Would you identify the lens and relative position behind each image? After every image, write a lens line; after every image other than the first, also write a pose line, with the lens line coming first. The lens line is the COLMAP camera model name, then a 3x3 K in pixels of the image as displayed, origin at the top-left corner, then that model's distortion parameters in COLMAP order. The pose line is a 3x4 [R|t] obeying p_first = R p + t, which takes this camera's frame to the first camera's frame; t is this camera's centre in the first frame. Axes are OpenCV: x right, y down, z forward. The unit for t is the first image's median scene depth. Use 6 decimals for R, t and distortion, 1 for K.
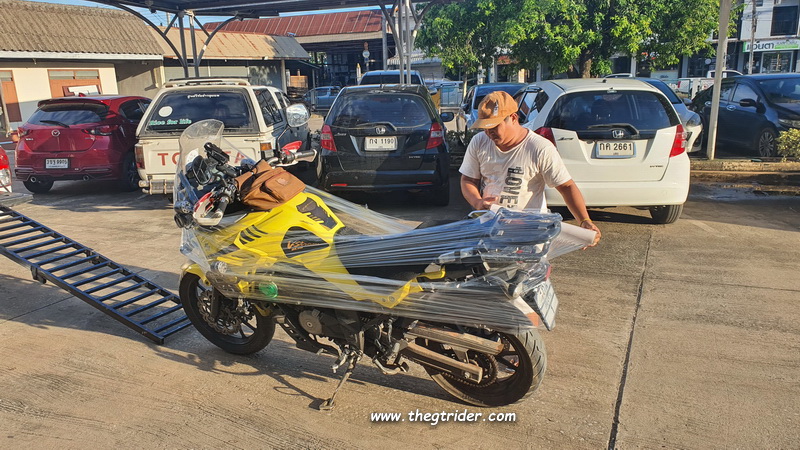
lens RADIAL K [[648.5, 0, 374.5], [0, 648.5, 229.5], [0, 0, 1]] dist [0.081721, -0.105016]
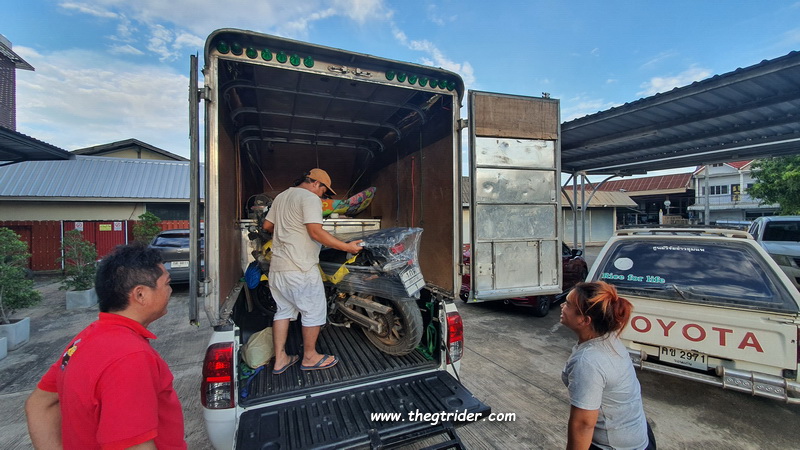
lens RADIAL K [[316.5, 0, 402.4], [0, 316.5, 215.8], [0, 0, 1]] dist [0.004415, 0.001001]
pose [[0.800357, 0.018086, -0.599251, -0.304524], [-0.151227, 0.973313, -0.172603, -0.126307], [0.580137, 0.228767, 0.781733, 0.486840]]
